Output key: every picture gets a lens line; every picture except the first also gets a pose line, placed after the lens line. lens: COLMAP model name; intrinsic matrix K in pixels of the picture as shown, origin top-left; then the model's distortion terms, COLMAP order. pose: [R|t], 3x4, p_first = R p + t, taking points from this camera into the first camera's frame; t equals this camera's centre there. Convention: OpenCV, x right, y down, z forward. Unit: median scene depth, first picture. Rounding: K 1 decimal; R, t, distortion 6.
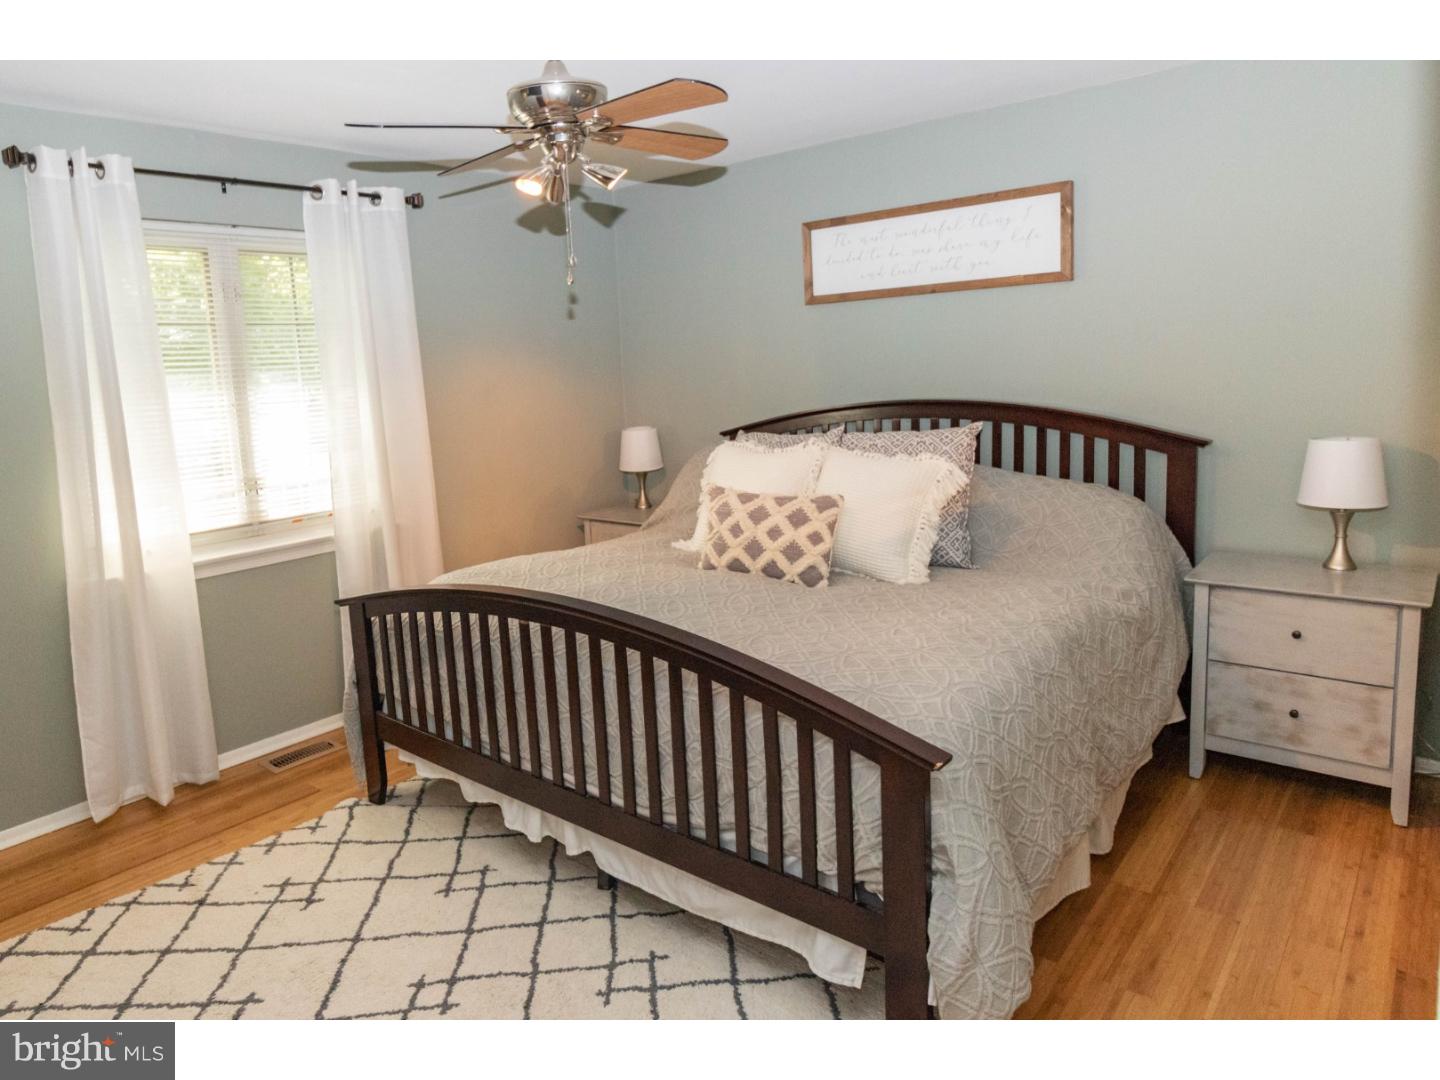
lens RADIAL K [[902.7, 0, 721.8], [0, 902.7, 487.0], [0, 0, 1]] dist [-0.006774, -0.000387]
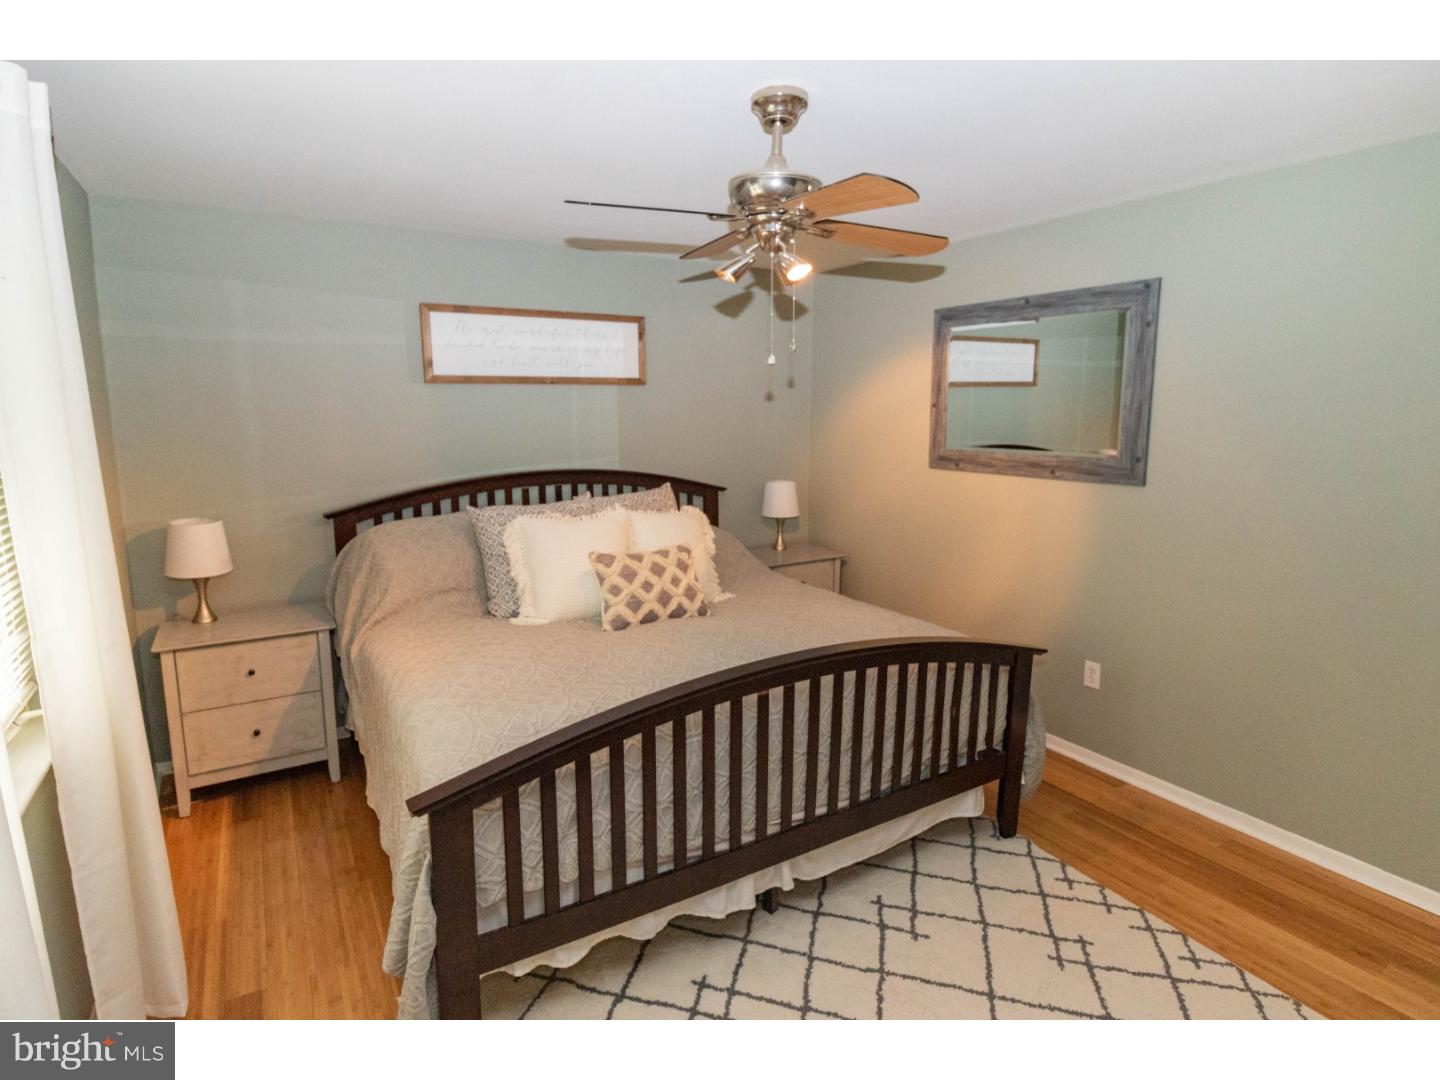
lens RADIAL K [[678.2, 0, 719.0], [0, 678.2, 527.7], [0, 0, 1]] dist [-0.000747, 0.000395]
pose [[0.376694, -0.108887, 0.919916, -0.681153], [0.119604, 0.990472, 0.068262, -0.068082], [-0.918584, 0.084312, 0.386128, 0.543860]]
